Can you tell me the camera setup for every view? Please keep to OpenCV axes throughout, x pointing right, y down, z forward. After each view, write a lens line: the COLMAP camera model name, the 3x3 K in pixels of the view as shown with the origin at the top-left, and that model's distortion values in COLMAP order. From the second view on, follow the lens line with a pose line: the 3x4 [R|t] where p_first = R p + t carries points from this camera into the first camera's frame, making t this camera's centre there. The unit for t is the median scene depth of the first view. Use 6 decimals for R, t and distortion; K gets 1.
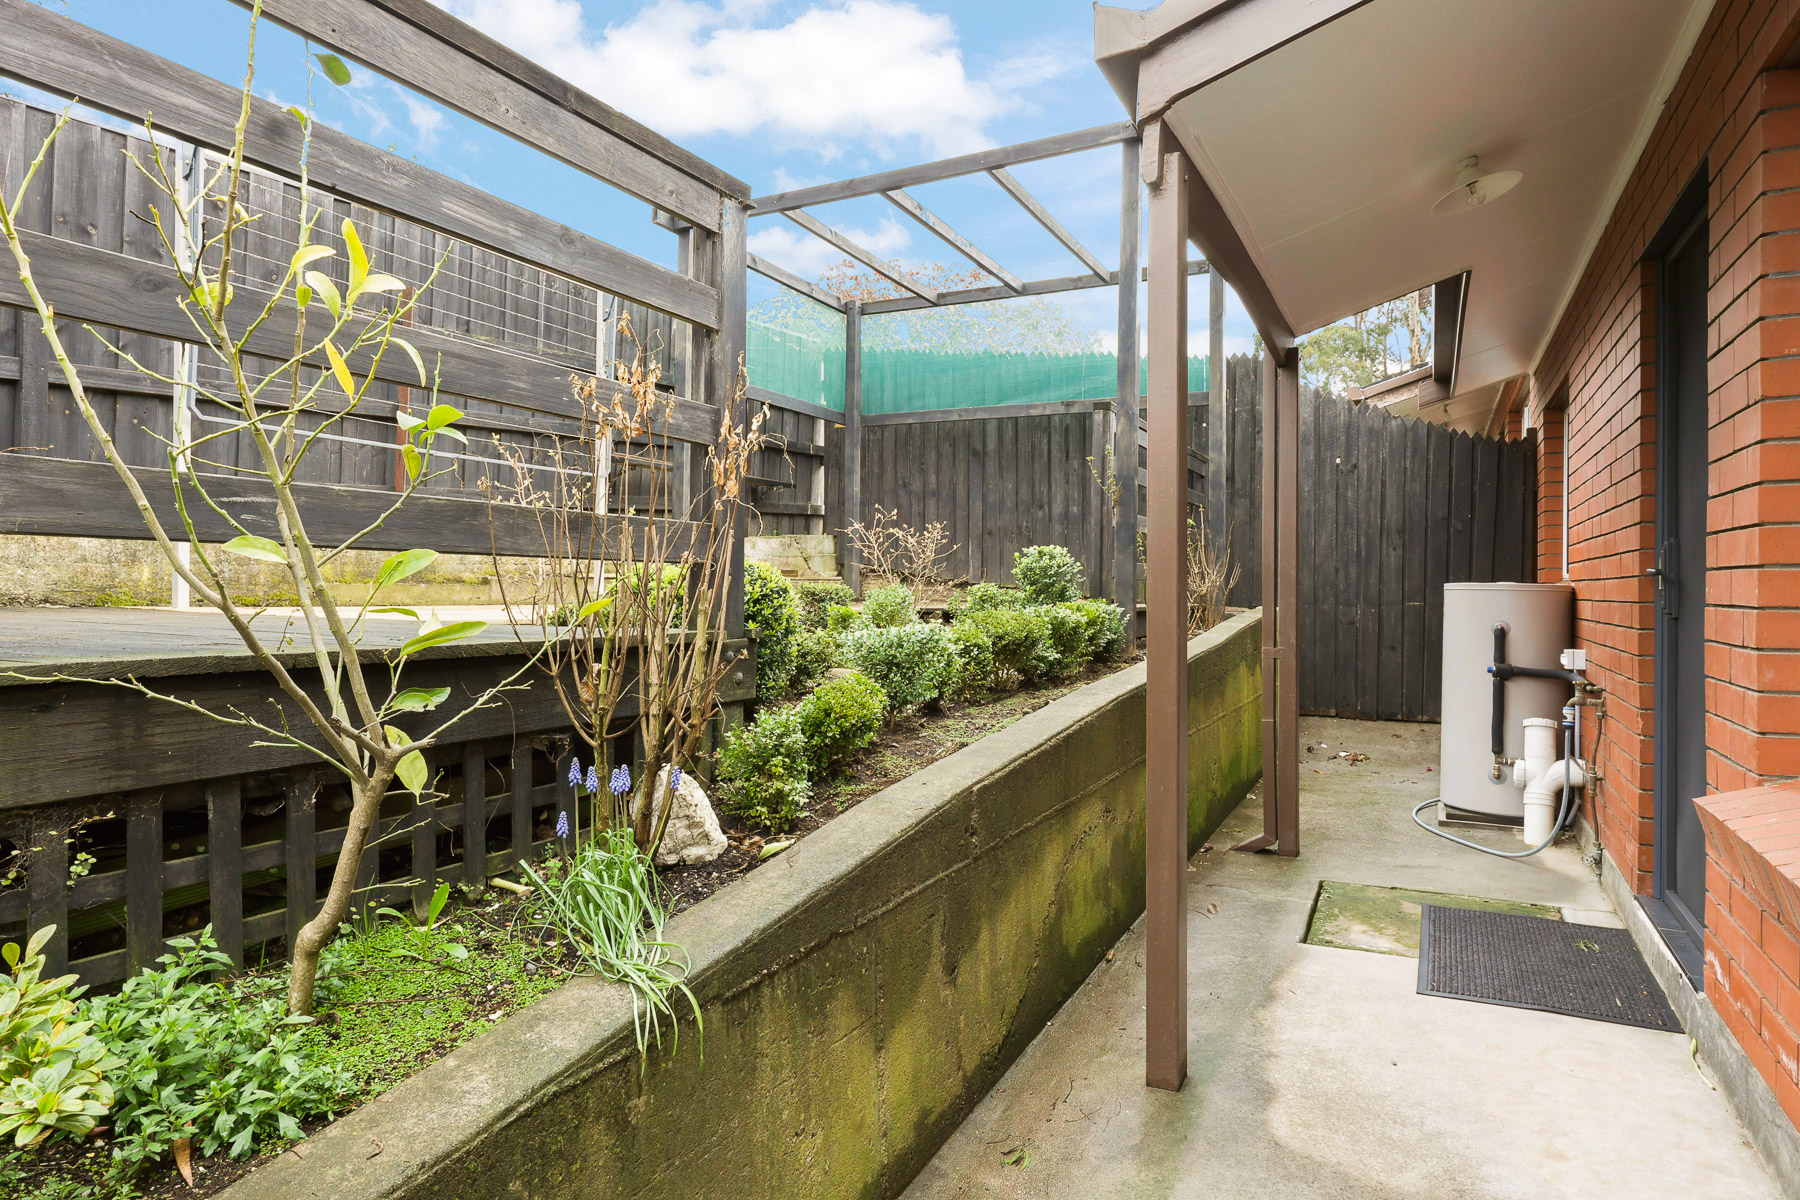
lens RADIAL K [[1024.1, 0, 902.4], [0, 1024.1, 594.0], [0, 0, 1]] dist [0.004941, 0.000775]
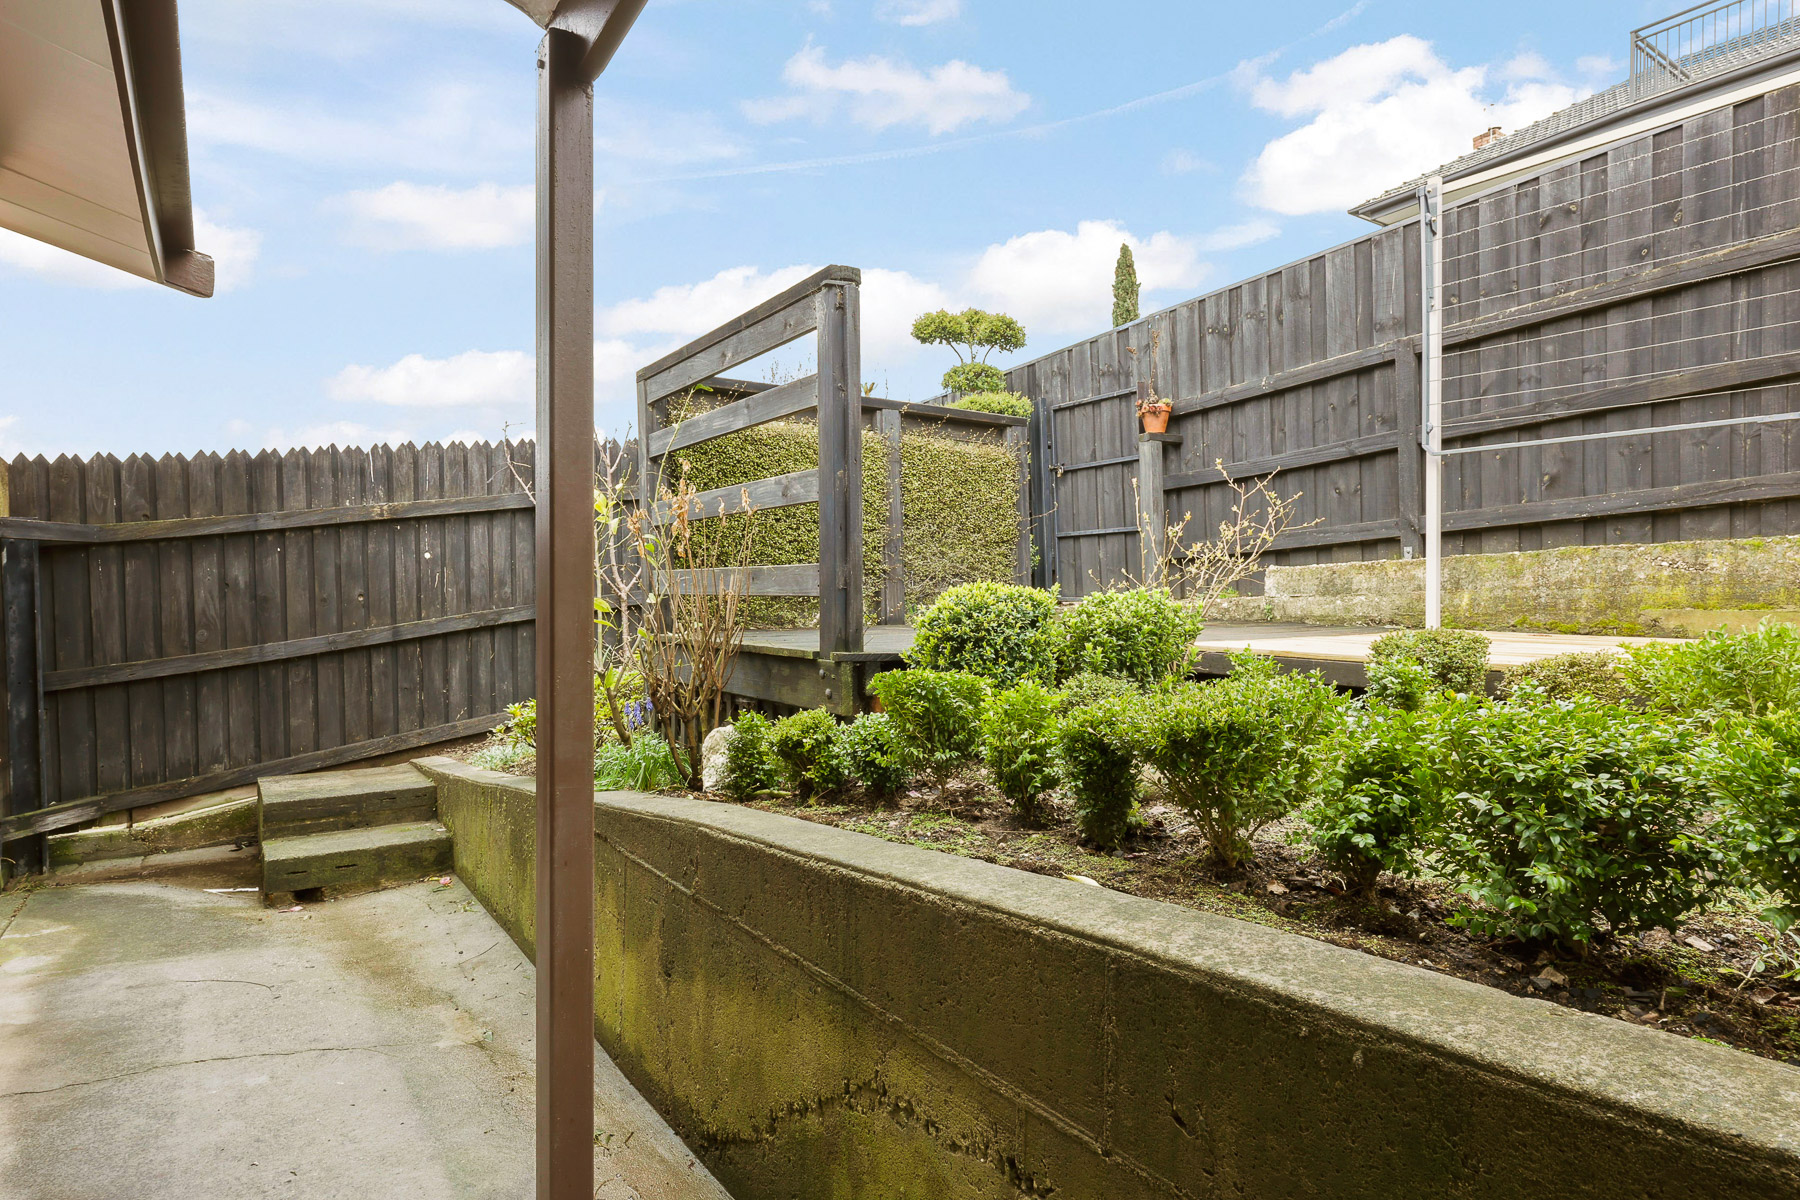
lens RADIAL K [[1024.1, 0, 900.1], [0, 1024.1, 603.9], [0, 0, 1]] dist [0.004941, 0.000775]
pose [[-0.486860, 0.003550, -0.873473, 0.391766], [-0.004813, 0.999966, 0.006746, -0.015288], [0.873467, 0.007488, -0.486826, 0.775969]]
